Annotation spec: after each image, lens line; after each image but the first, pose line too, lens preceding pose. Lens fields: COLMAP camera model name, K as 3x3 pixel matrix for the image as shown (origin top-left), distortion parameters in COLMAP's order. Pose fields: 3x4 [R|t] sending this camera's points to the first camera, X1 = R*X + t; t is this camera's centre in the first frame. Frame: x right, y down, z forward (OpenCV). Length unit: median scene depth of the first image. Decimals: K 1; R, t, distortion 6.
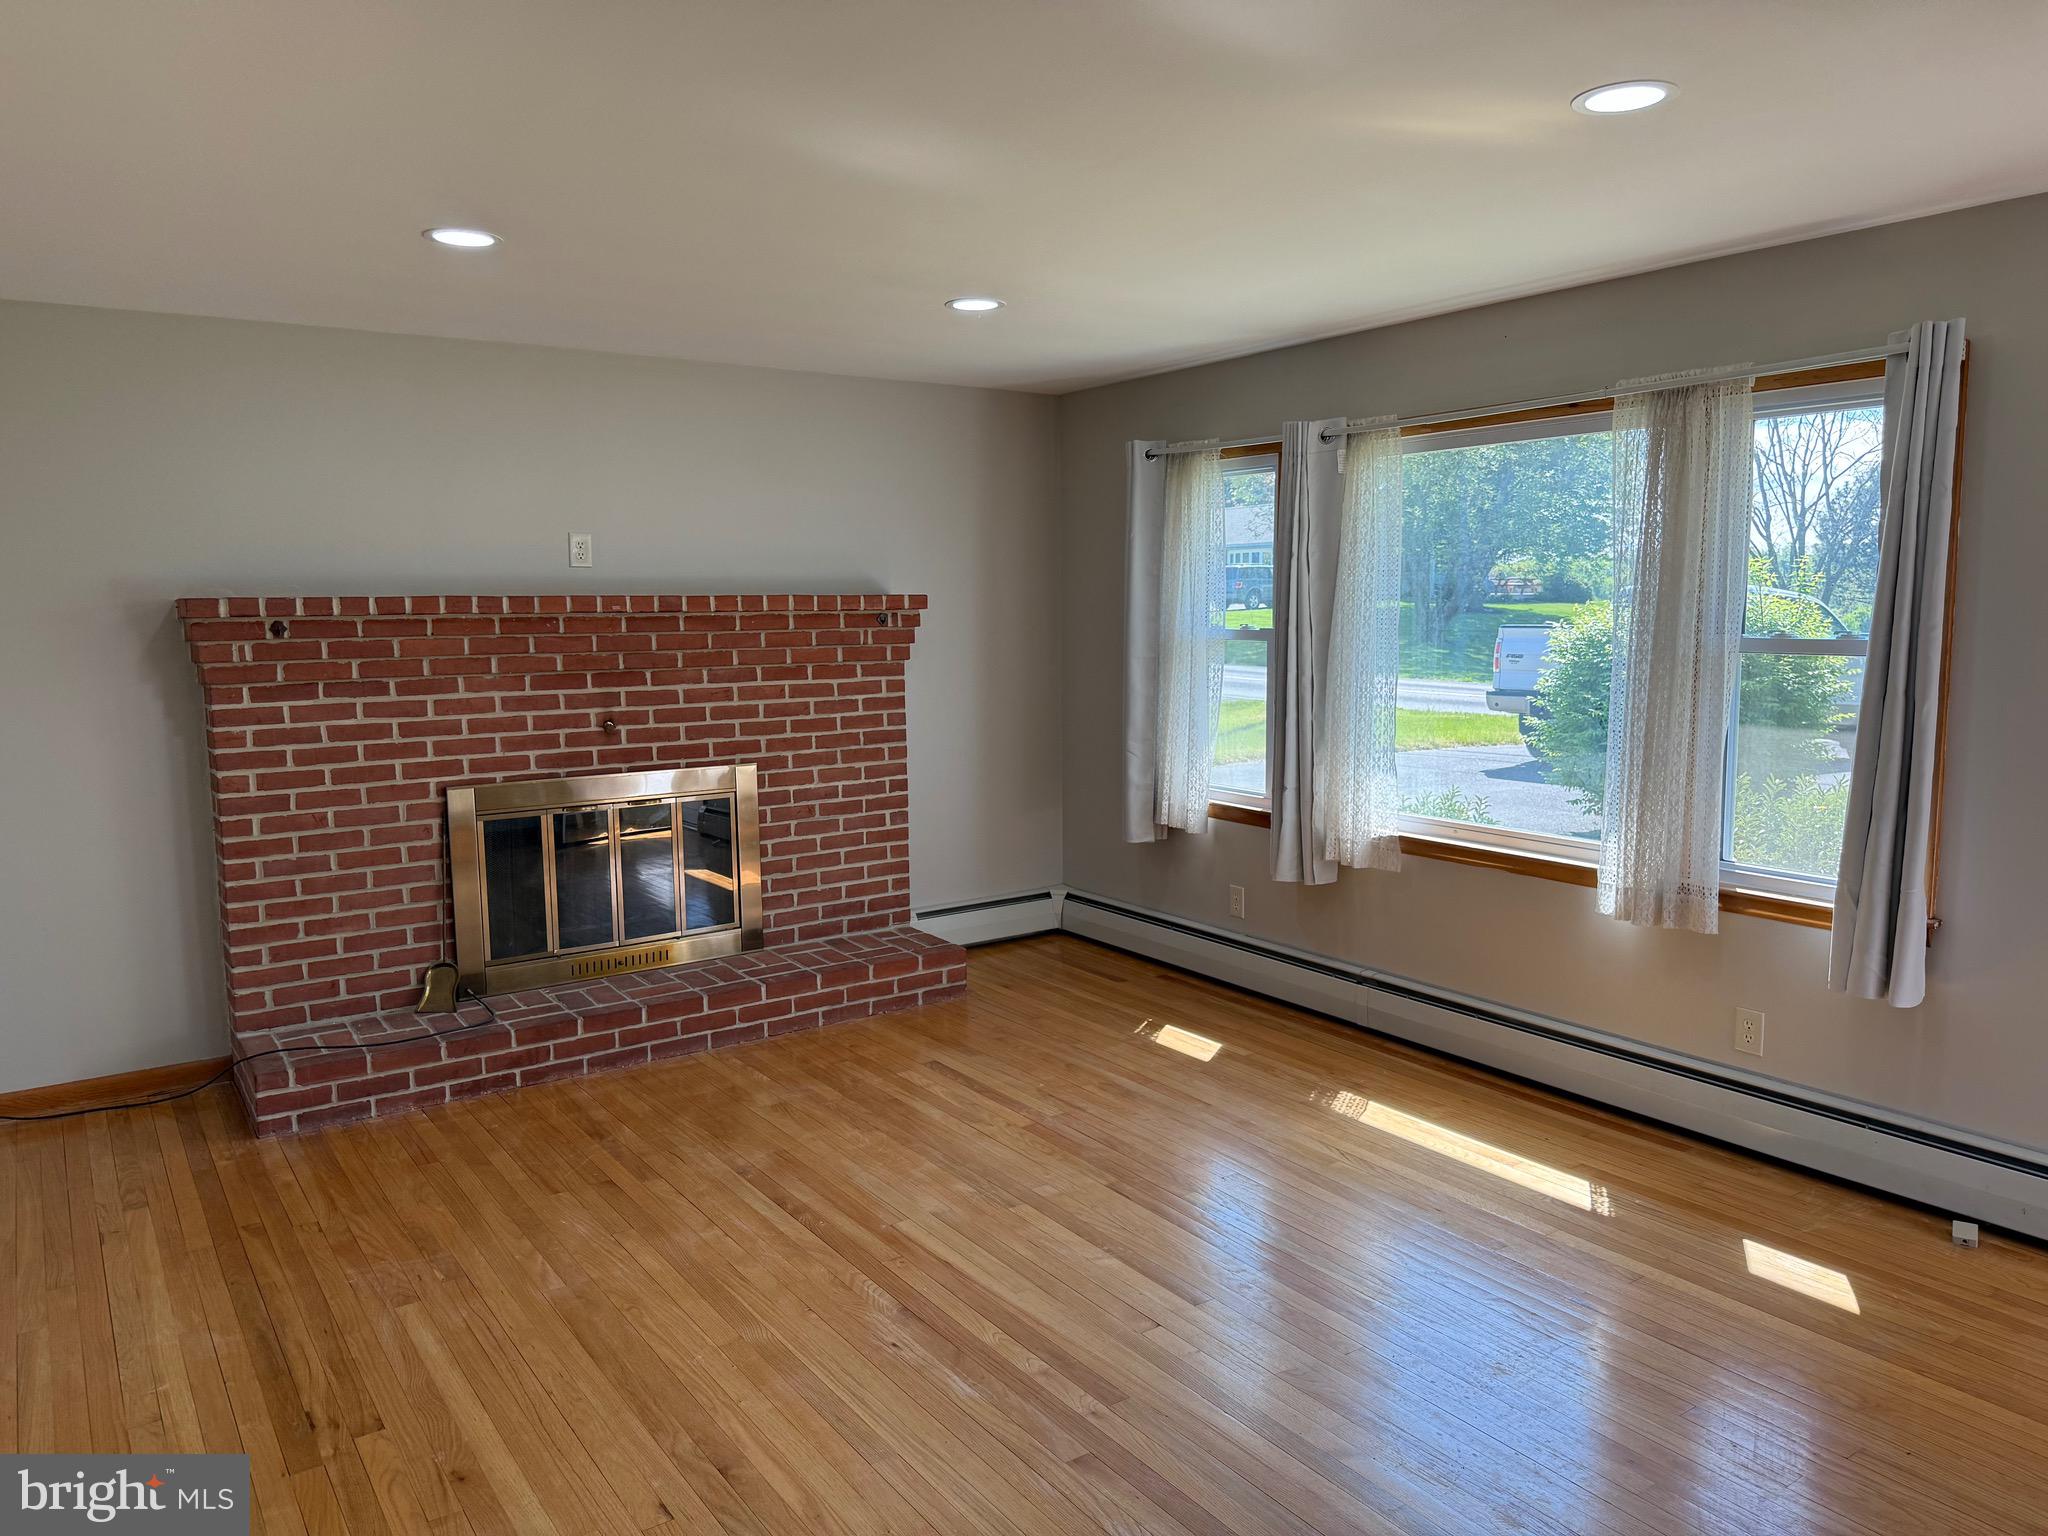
lens RADIAL K [[1431.6, 0, 1029.8], [0, 1431.6, 732.2], [0, 0, 1]] dist [0.076588, -0.099470]
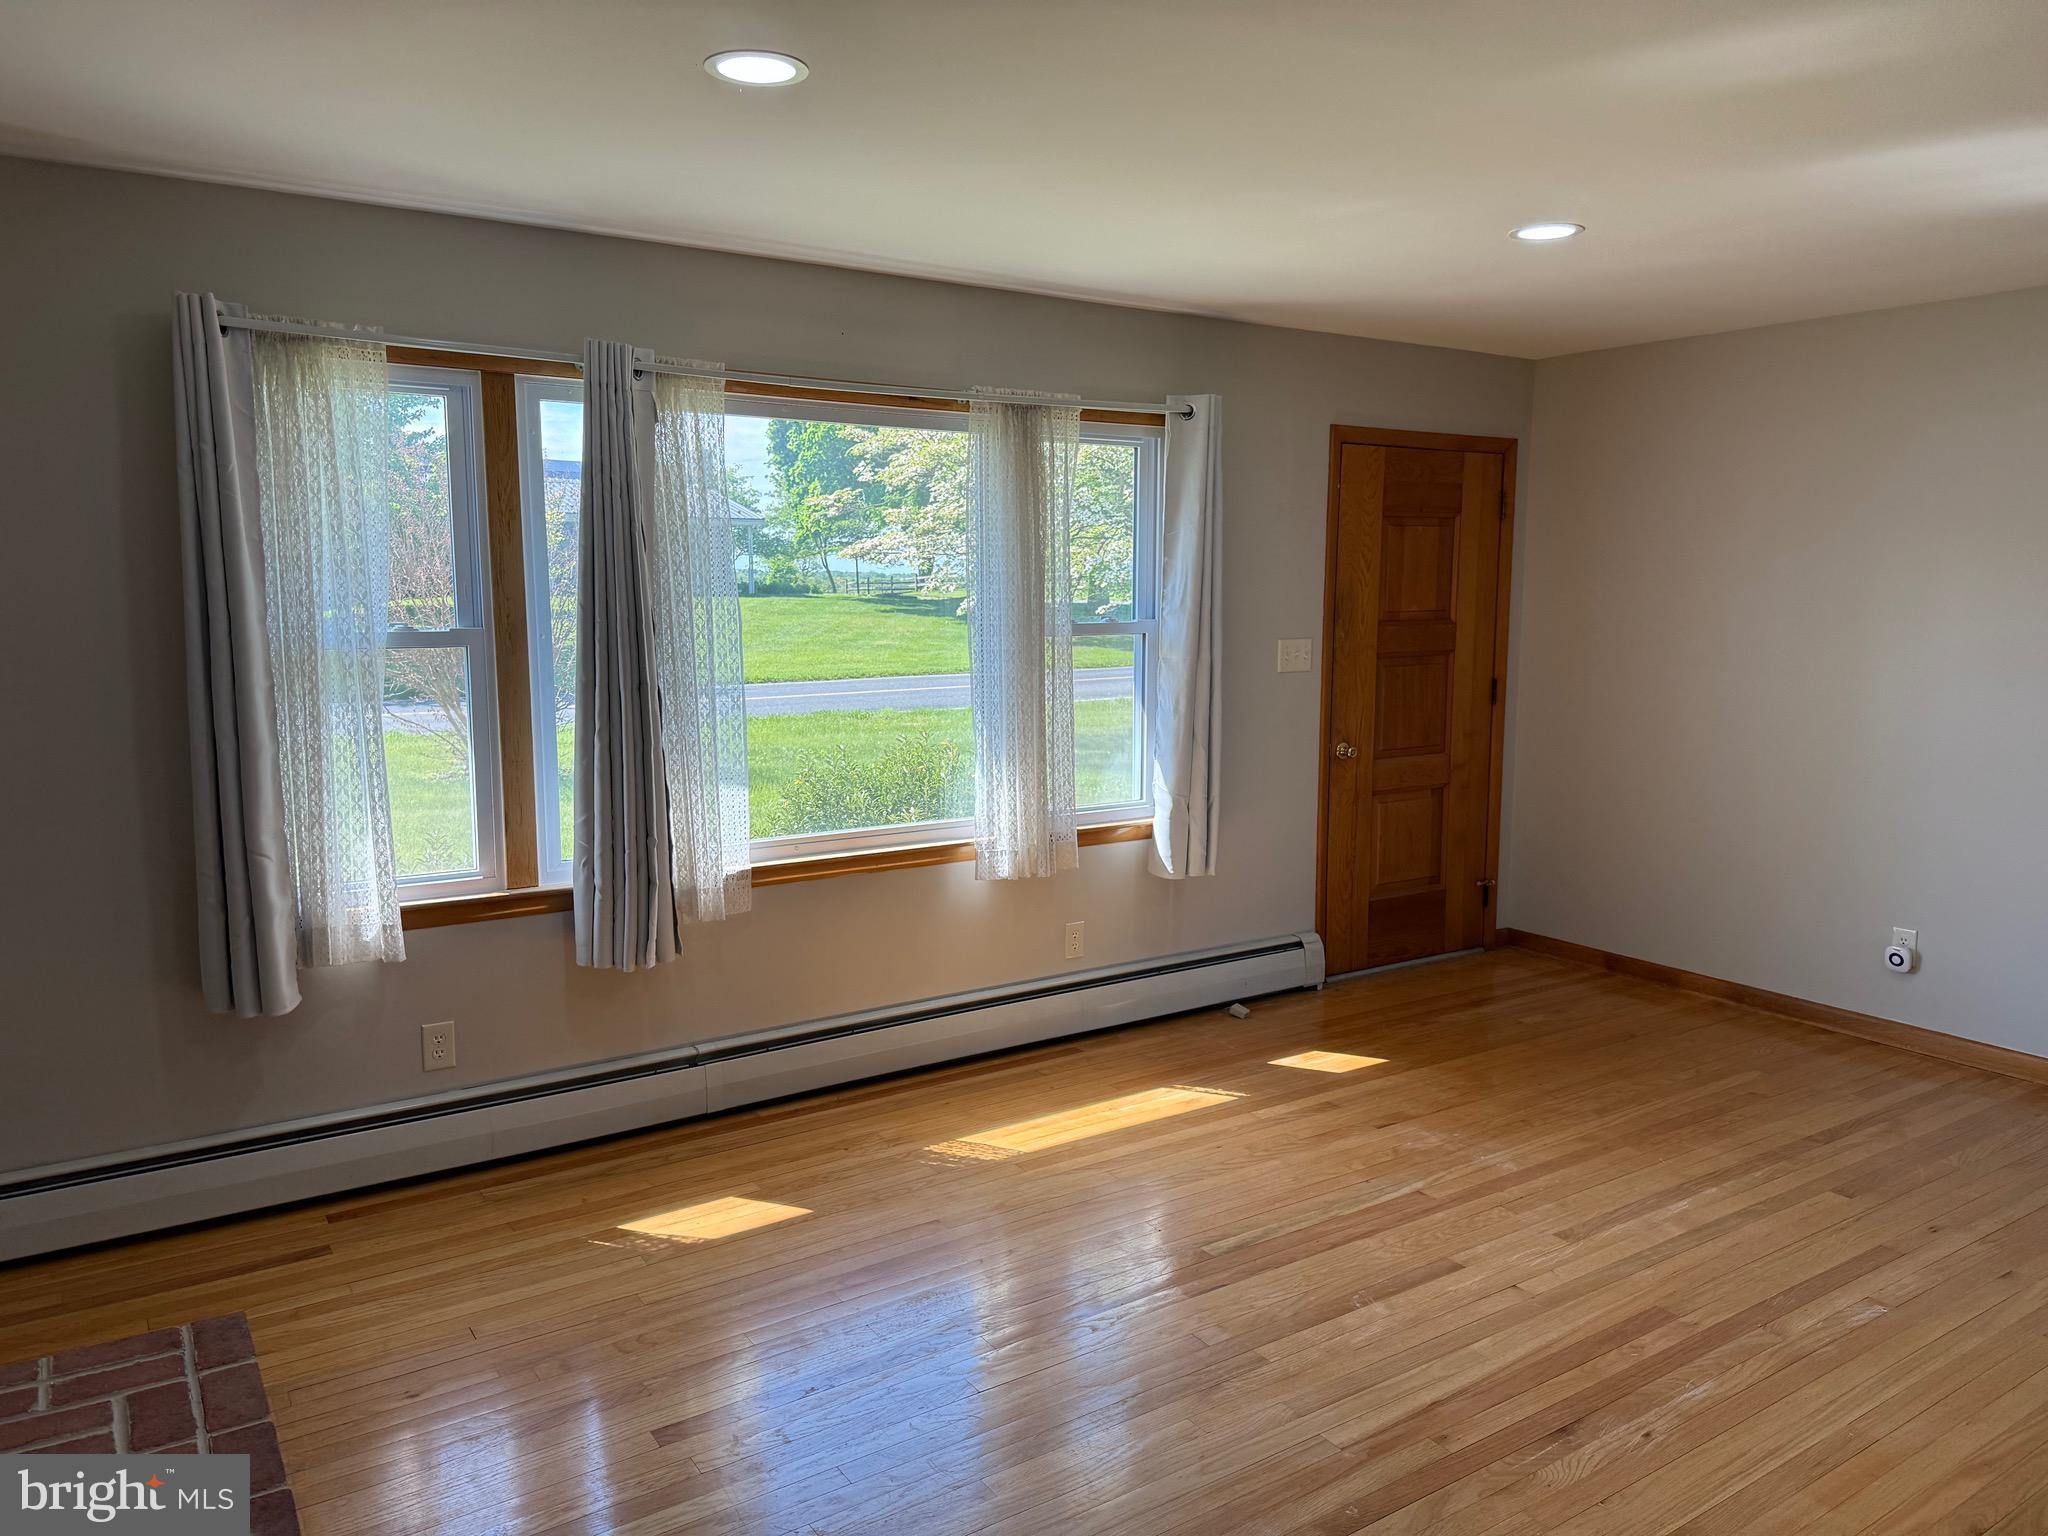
lens RADIAL K [[1431.6, 0, 1028.1], [0, 1431.6, 747.5], [0, 0, 1]] dist [0.076588, -0.099470]
pose [[0.021643, -0.106618, 0.994064, -0.573092], [0.092434, 0.990252, 0.104196, -0.071545], [-0.995484, 0.089631, 0.031287, 0.803599]]
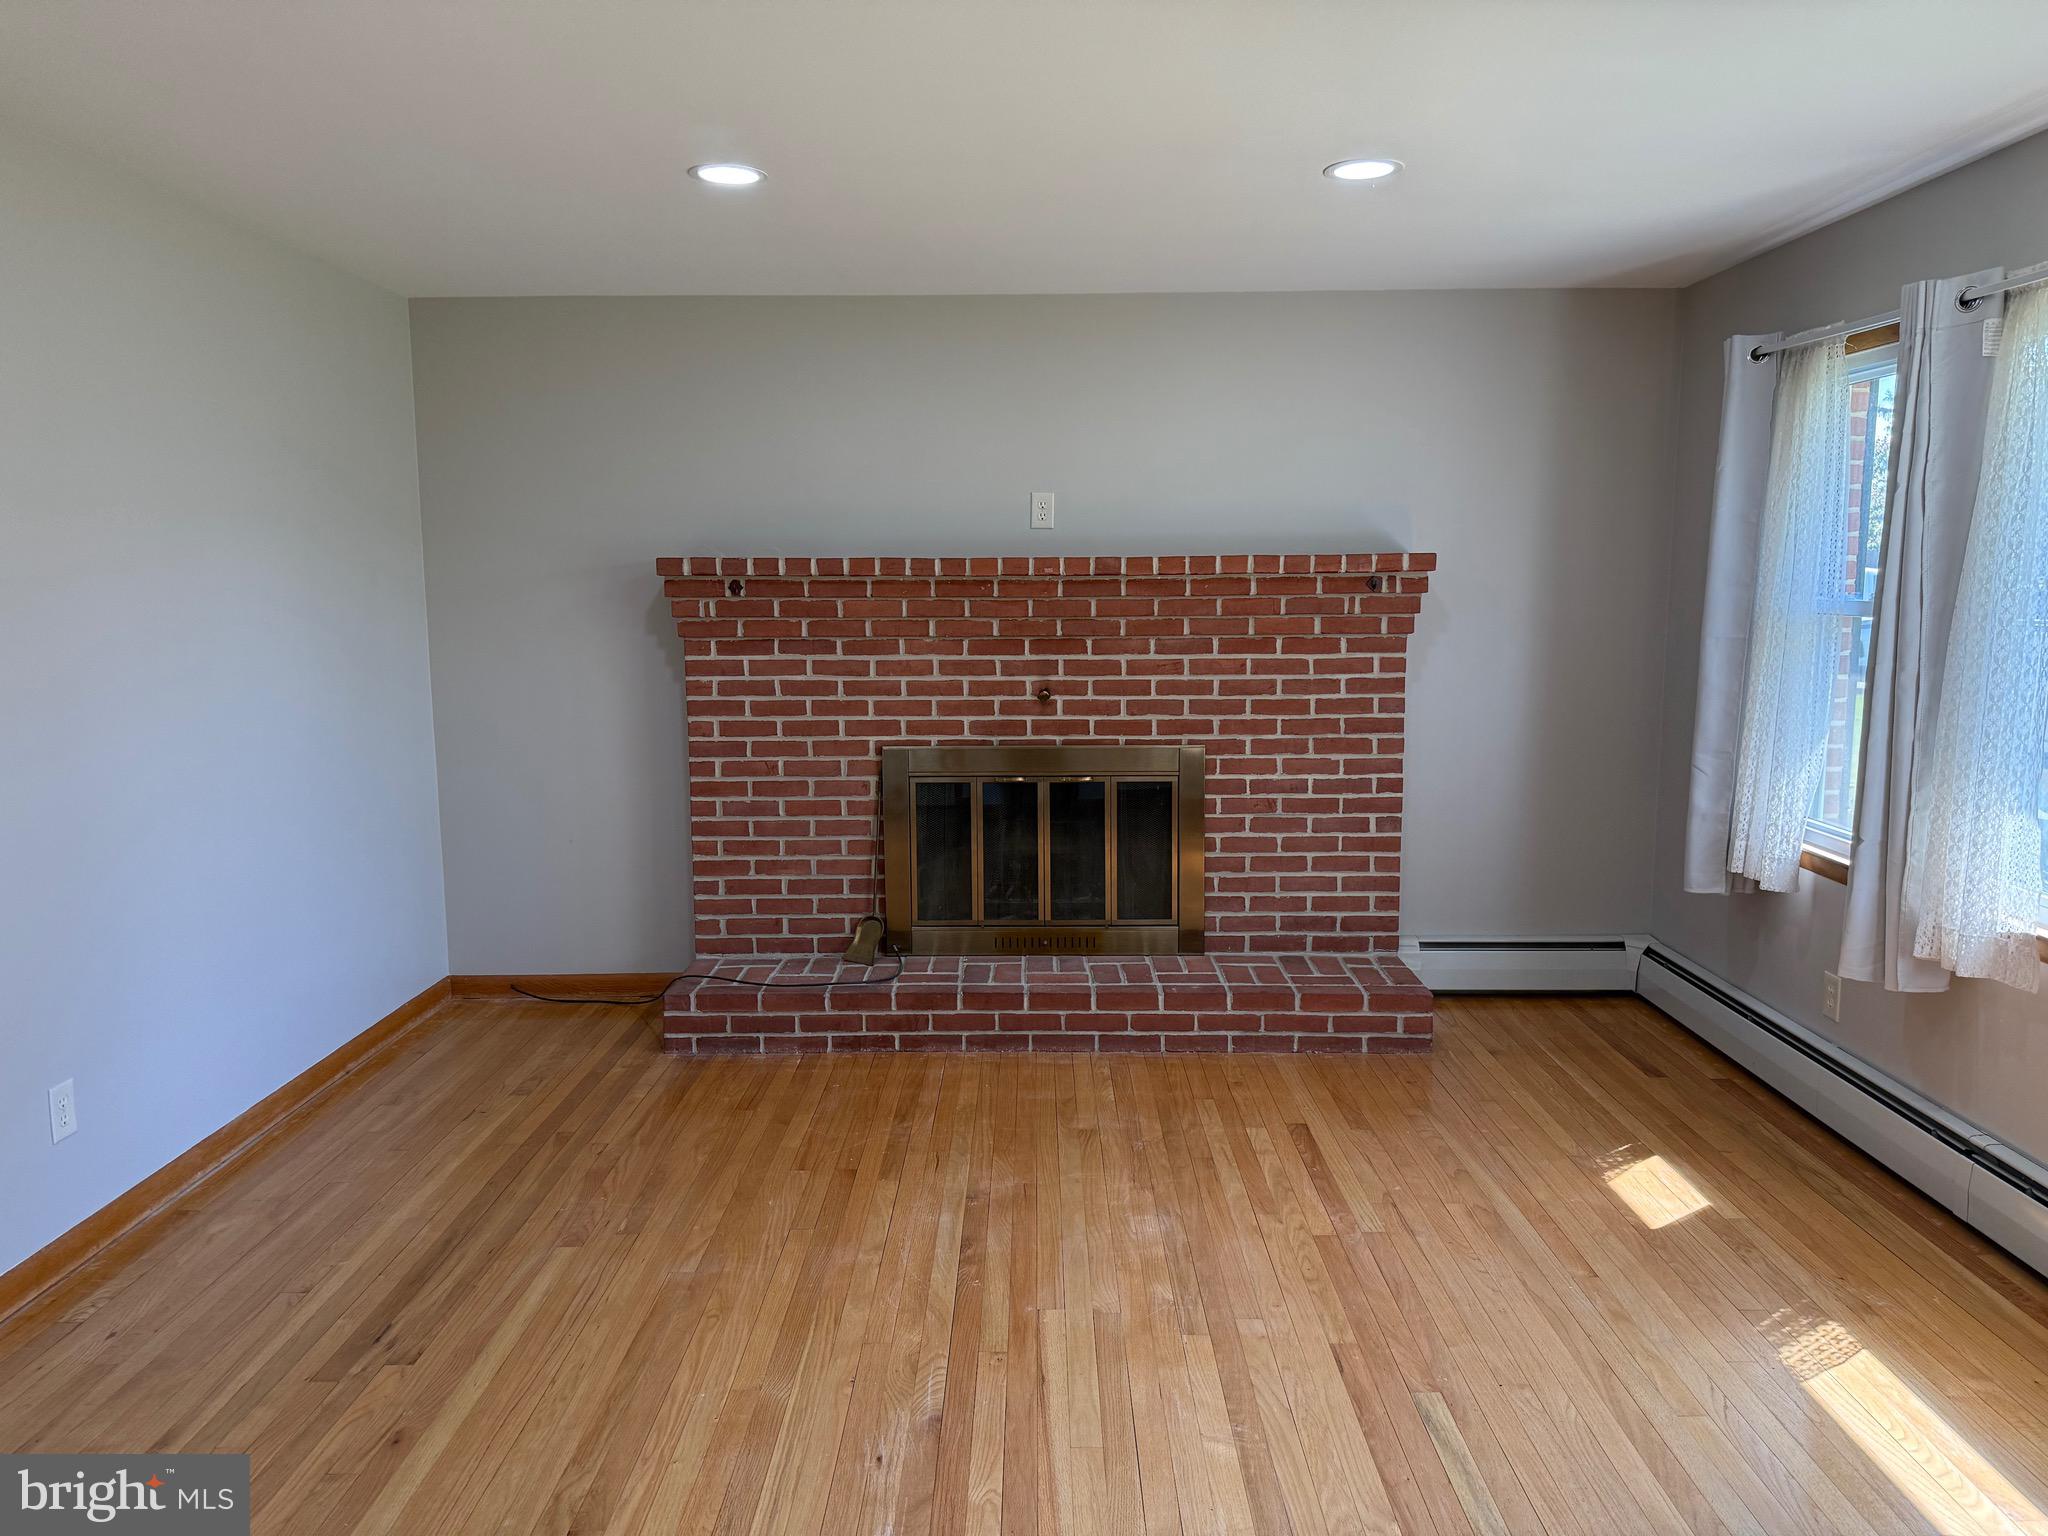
lens RADIAL K [[1431.6, 0, 1006.3], [0, 1431.6, 747.3], [0, 0, 1]] dist [0.076588, -0.099470]
pose [[0.811051, 0.073238, -0.580373, 0.252462], [-0.057167, 0.997306, 0.045963, -0.012487], [0.582176, -0.004100, 0.813053, 0.231207]]
